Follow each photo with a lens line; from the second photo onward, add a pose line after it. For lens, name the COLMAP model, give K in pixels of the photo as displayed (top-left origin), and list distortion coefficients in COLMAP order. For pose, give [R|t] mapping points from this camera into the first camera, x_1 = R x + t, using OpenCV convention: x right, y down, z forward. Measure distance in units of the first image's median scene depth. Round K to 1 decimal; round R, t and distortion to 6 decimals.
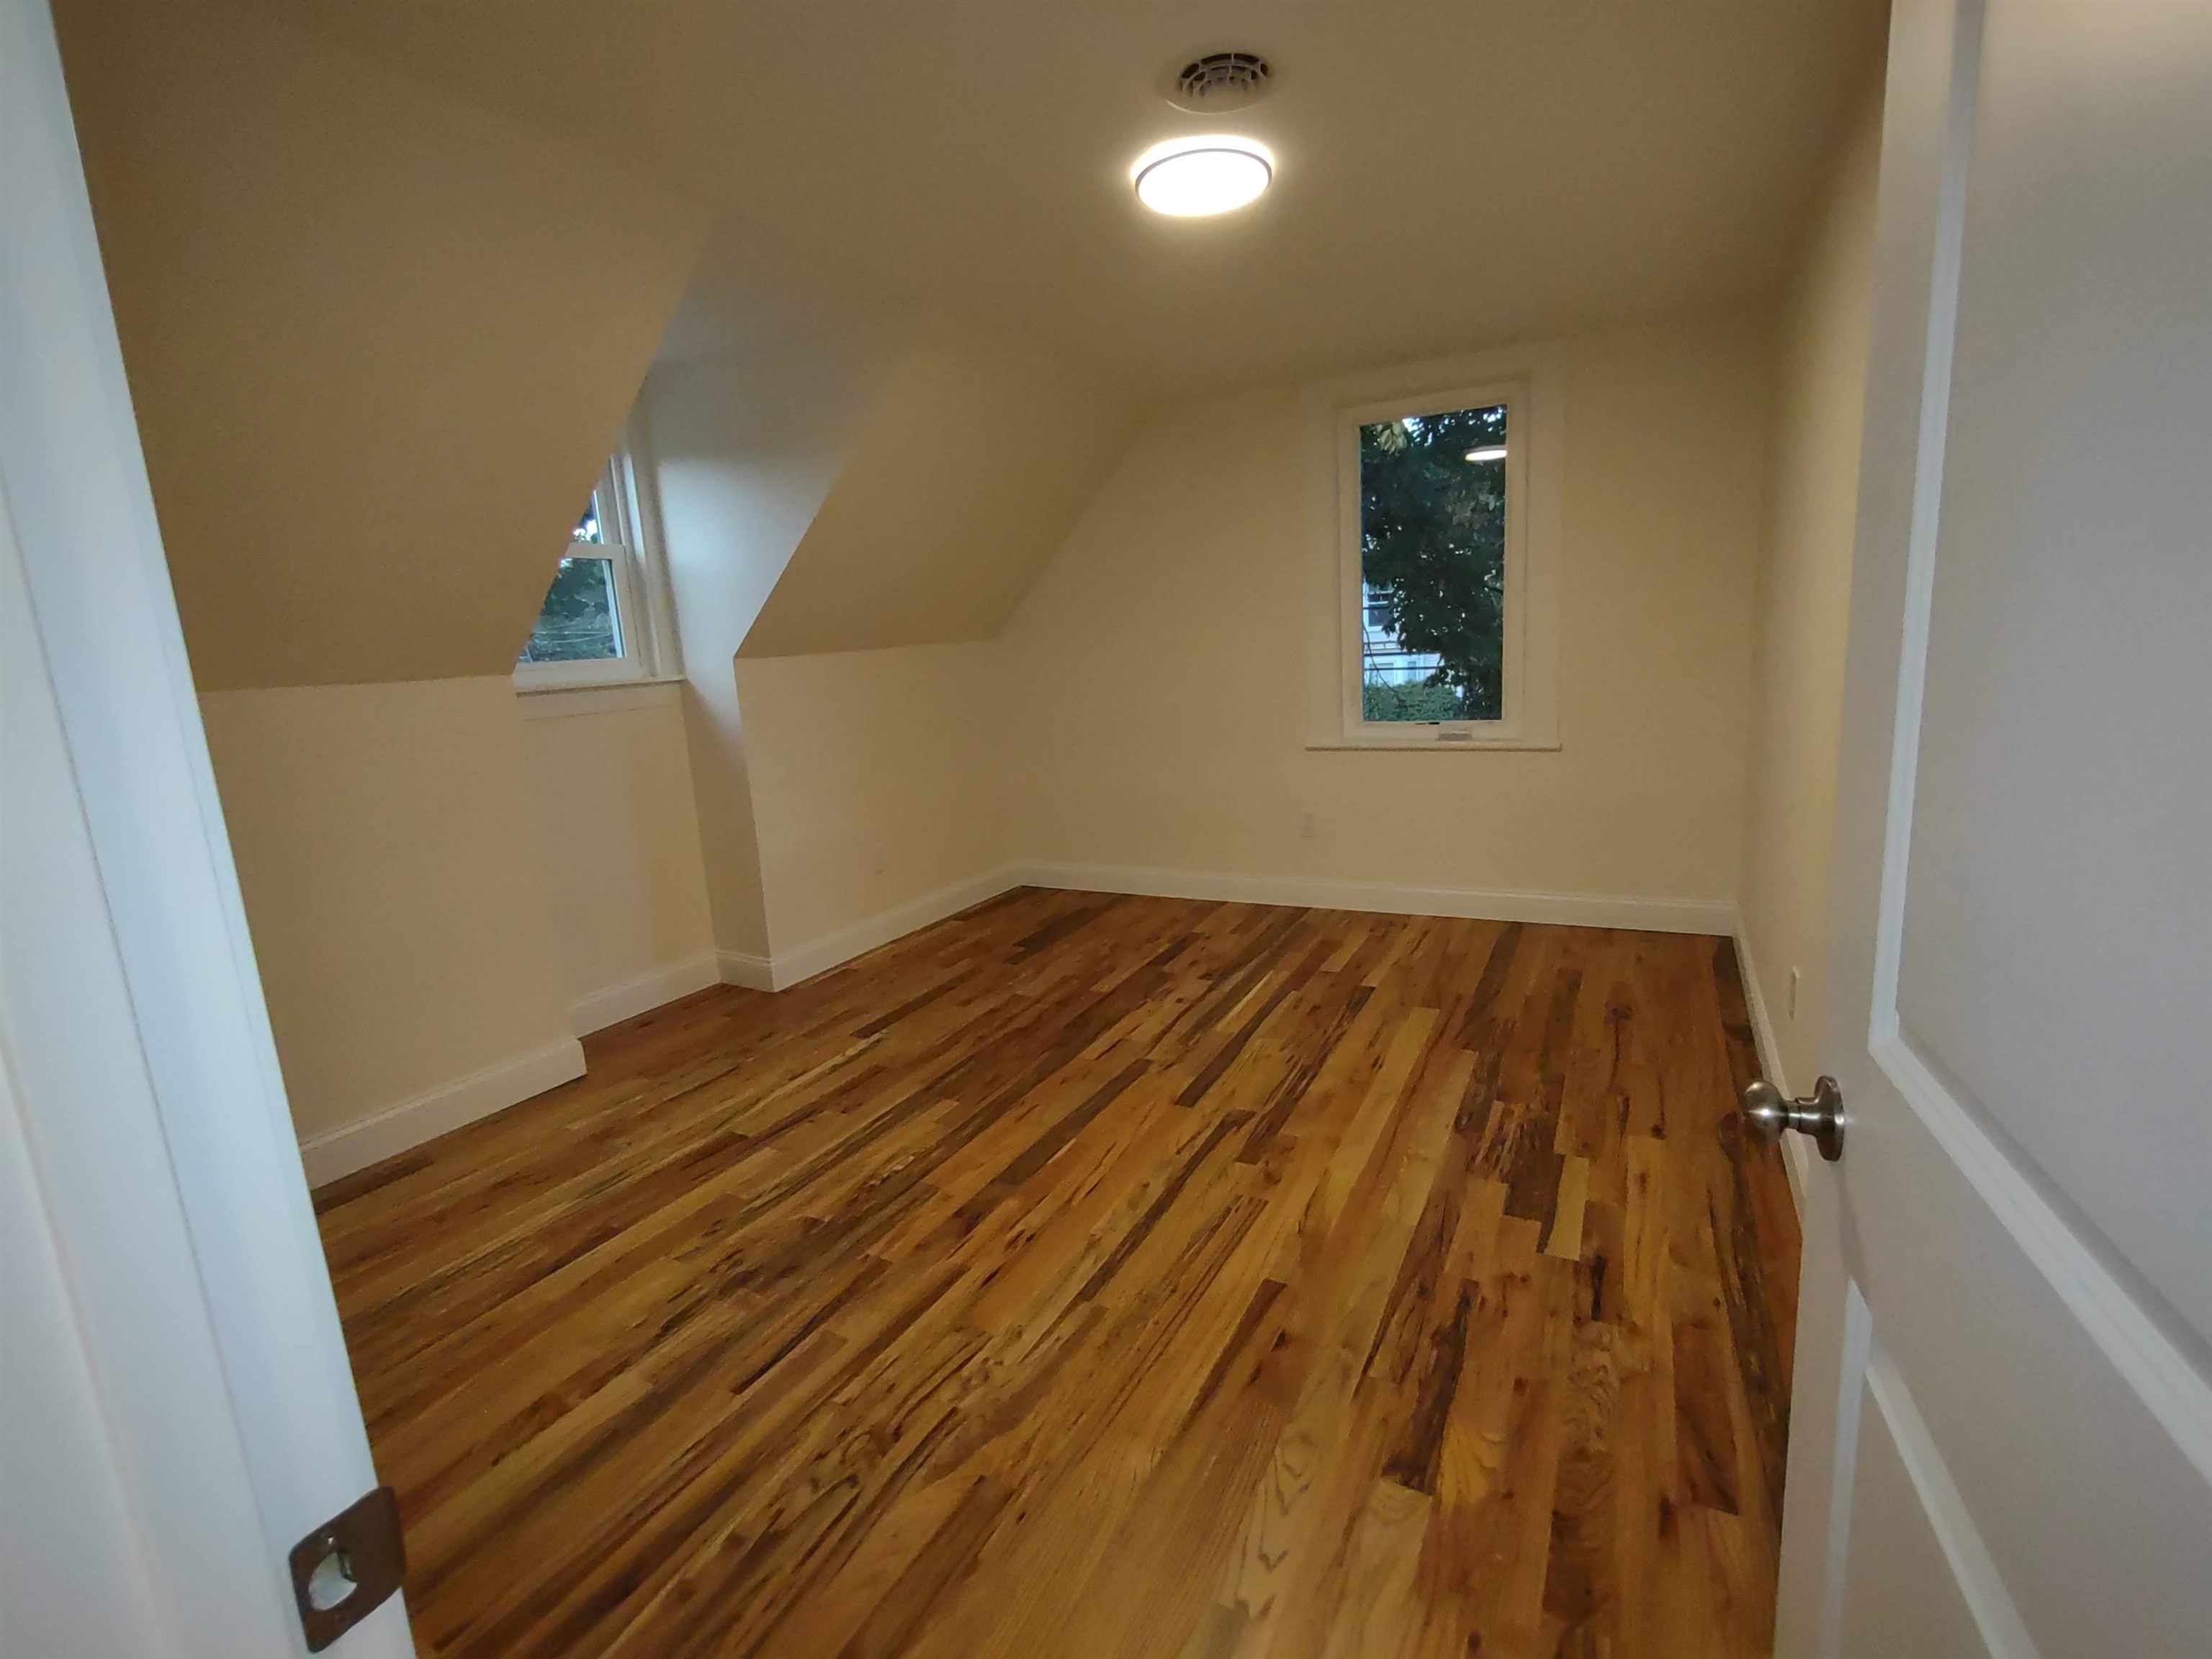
lens RADIAL K [[1009.9, 0, 1113.3], [0, 1009.9, 833.8], [0, 0, 1]] dist [-0.001254, -0.000080]
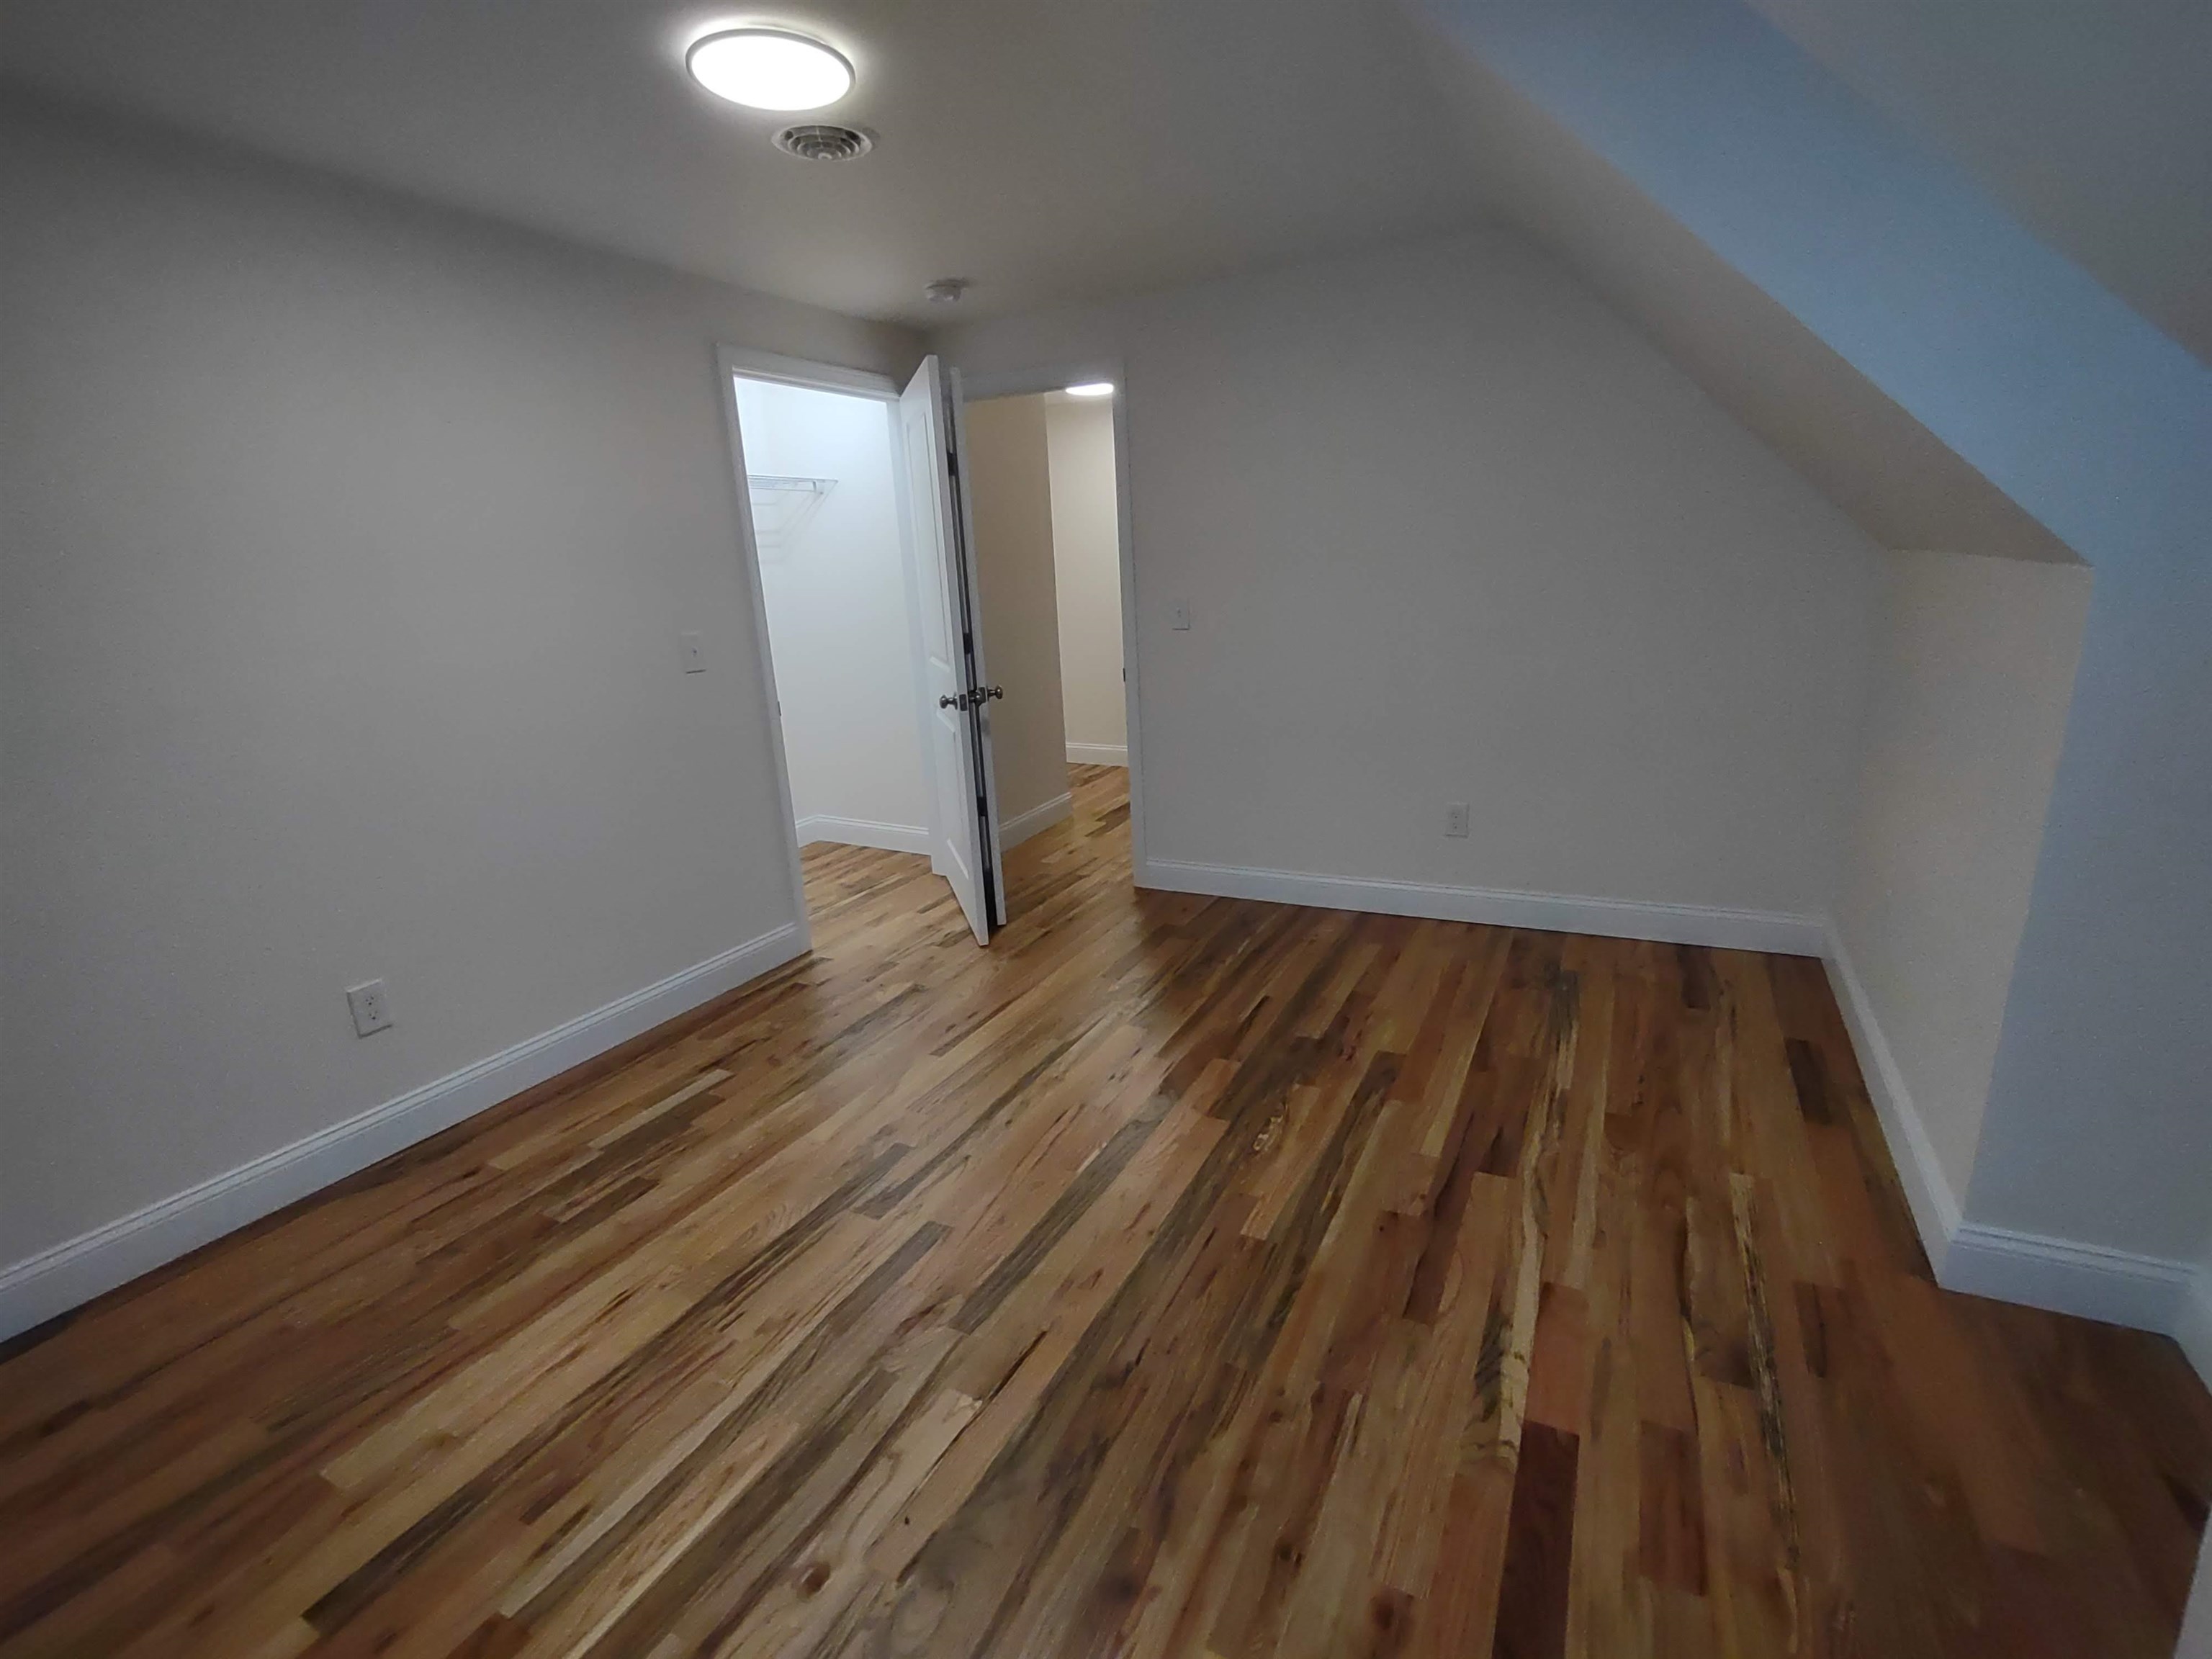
lens RADIAL K [[1009.9, 0, 1113.3], [0, 1009.9, 833.8], [0, 0, 1]] dist [-0.001254, -0.000080]
pose [[-0.994677, 0.101069, 0.020082, -0.111260], [0.099567, 0.892477, 0.439966, -0.324987], [0.026544, 0.439624, -0.897790, 1.582016]]
